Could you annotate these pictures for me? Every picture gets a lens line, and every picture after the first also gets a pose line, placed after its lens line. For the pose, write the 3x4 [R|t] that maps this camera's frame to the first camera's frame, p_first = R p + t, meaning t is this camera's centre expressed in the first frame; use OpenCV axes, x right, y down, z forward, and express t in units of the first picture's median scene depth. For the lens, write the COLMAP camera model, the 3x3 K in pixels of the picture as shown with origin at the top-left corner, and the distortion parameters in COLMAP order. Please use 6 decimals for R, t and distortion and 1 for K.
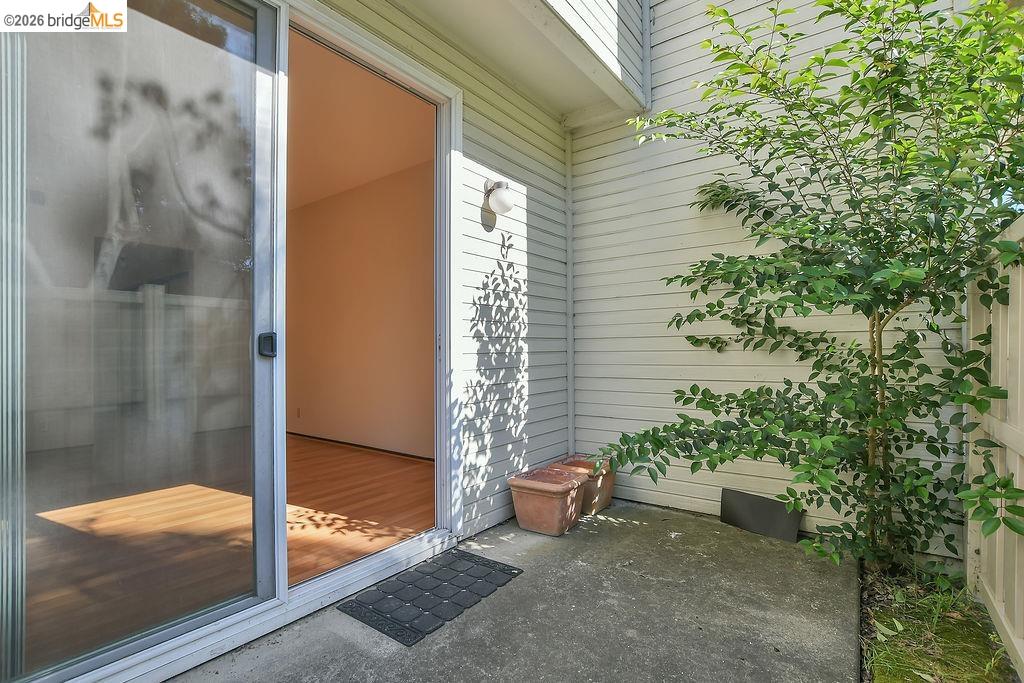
lens RADIAL K [[479.5, 0, 512.0], [0, 479.5, 345.7], [0, 0, 1]] dist [0.002967, -0.000525]
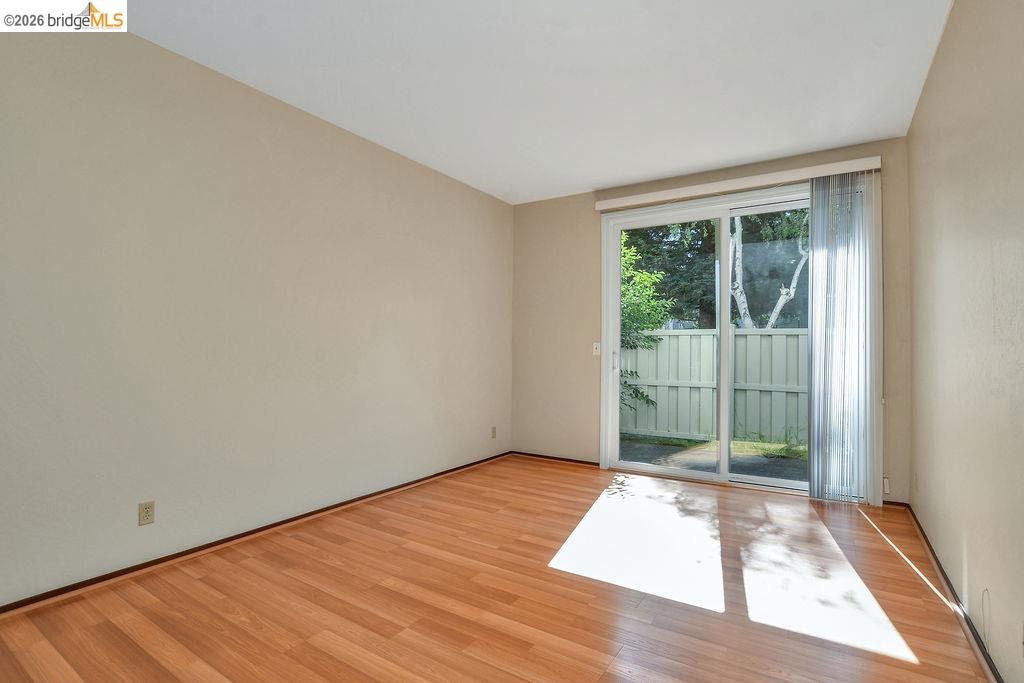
lens RADIAL K [[479.5, 0, 511.4], [0, 479.5, 348.6], [0, 0, 1]] dist [0.002967, -0.000525]
pose [[-0.054734, 0.016351, 0.998367, -1.697985], [-0.010392, 0.999802, -0.016945, 0.016742], [-0.998447, -0.011303, -0.054553, 1.385364]]
